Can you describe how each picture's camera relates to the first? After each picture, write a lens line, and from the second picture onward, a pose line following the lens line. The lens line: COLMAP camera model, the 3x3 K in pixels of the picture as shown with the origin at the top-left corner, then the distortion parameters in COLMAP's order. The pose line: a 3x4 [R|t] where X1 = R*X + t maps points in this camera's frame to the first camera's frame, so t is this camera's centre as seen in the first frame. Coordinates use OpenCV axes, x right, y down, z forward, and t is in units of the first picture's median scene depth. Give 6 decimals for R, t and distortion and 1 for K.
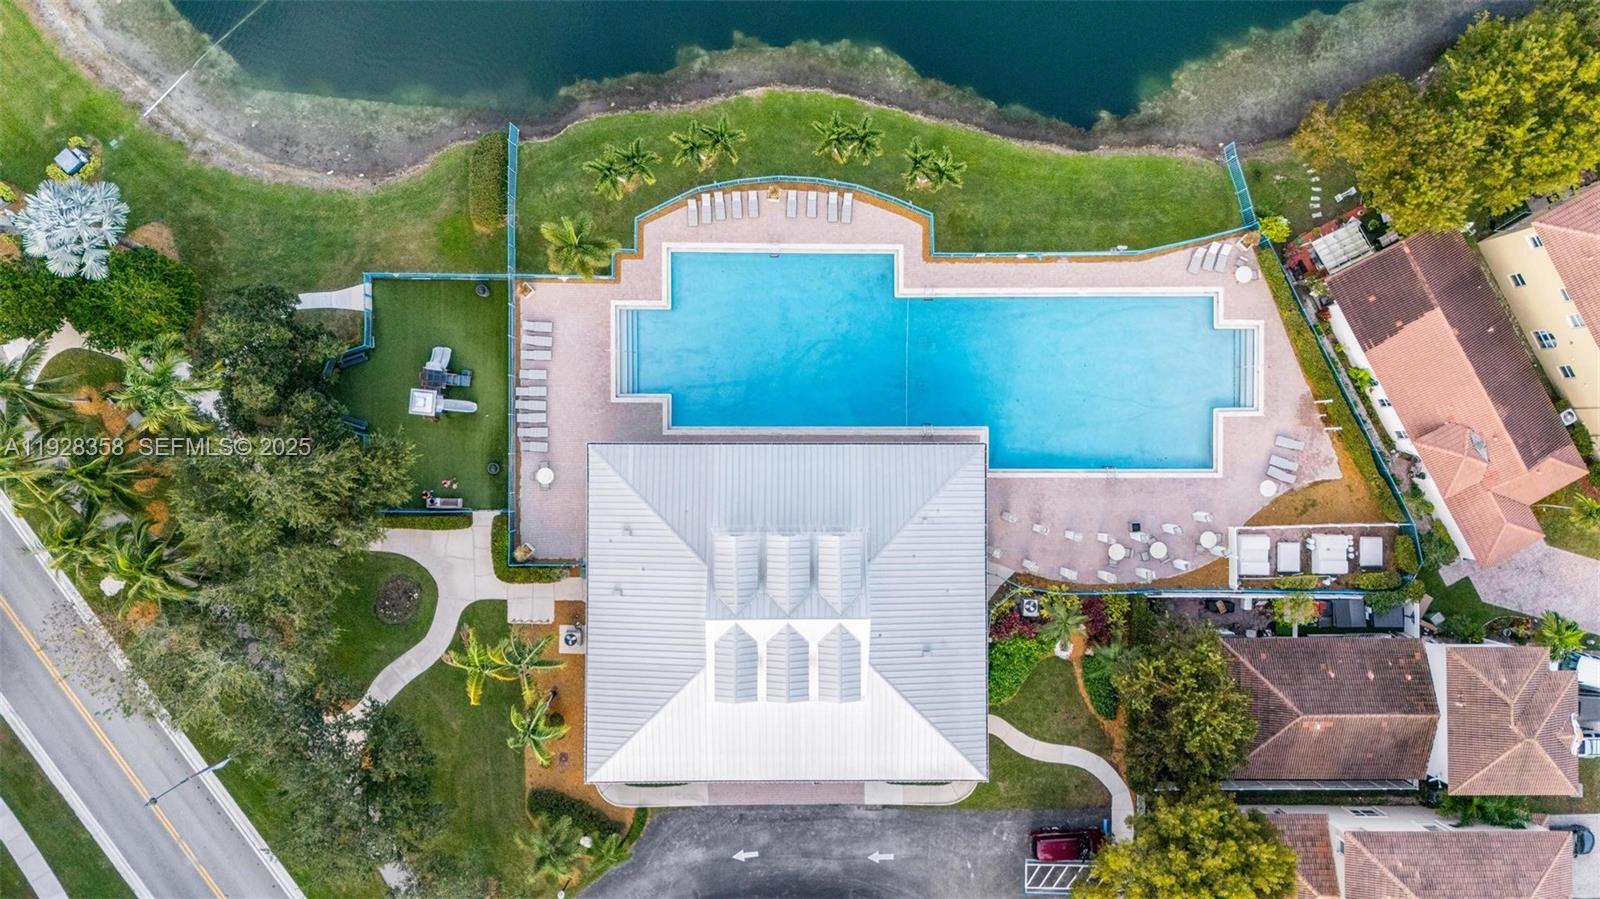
lens RADIAL K [[1222.3, 0, 800.0], [0, 1222.3, 449.5], [0, 0, 1]] dist [-0.005850, -0.005554]
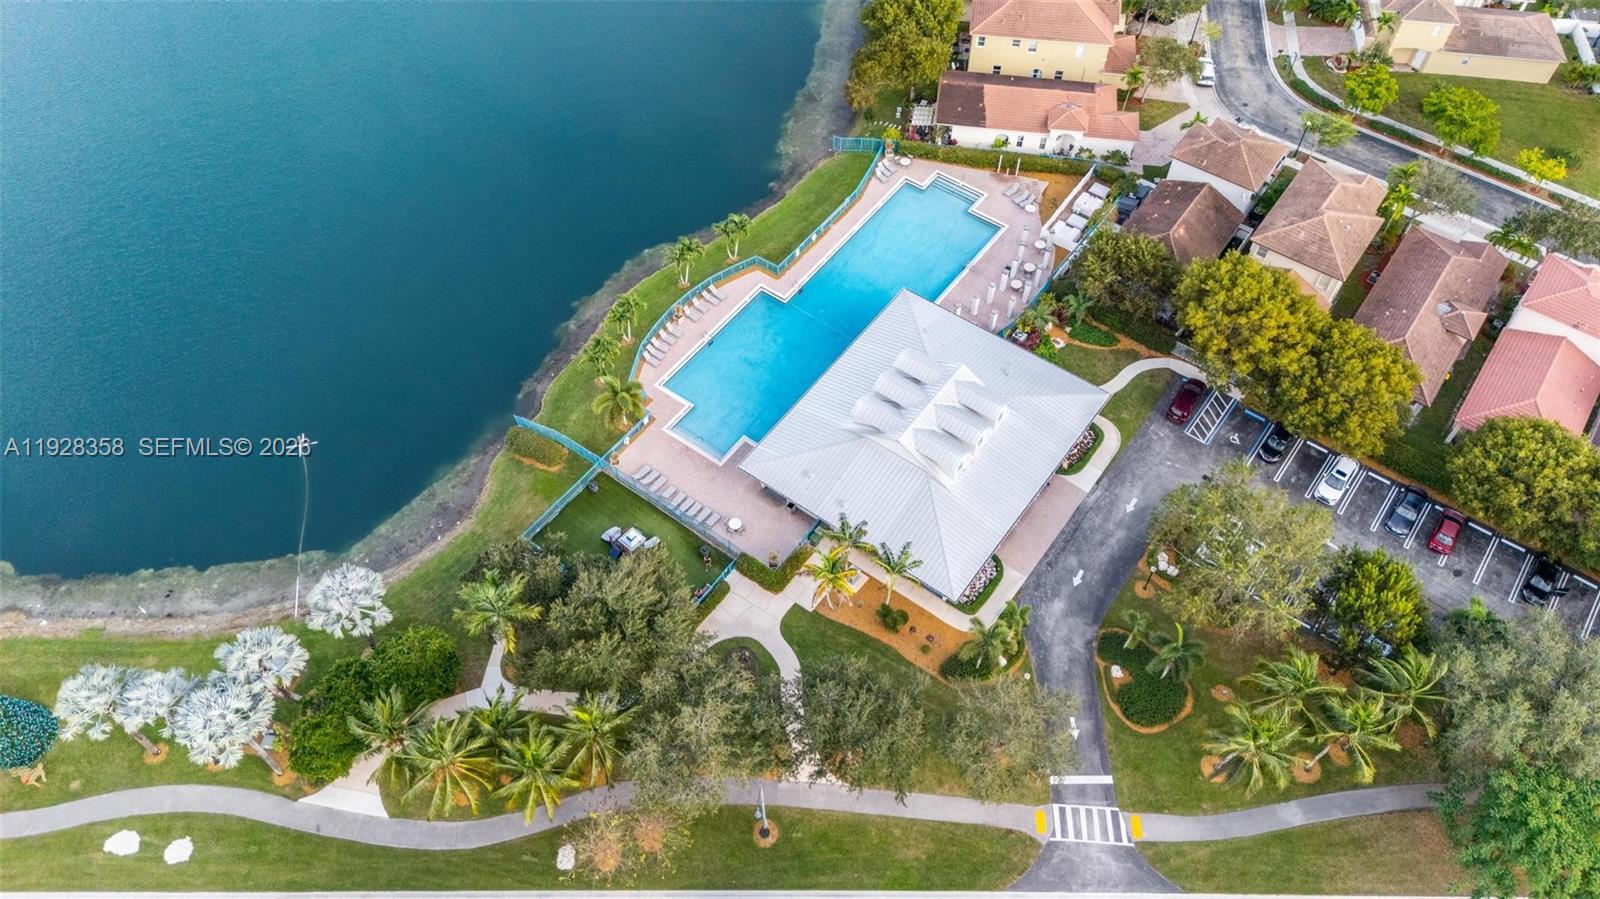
lens RADIAL K [[1222.3, 0, 800.0], [0, 1222.3, 449.5], [0, 0, 1]] dist [-0.005850, -0.005554]
pose [[0.591172, -0.659848, 0.463806, -0.697404], [0.806436, 0.474104, -0.353392, 0.482071], [0.013293, 0.582946, 0.812402, -0.075405]]
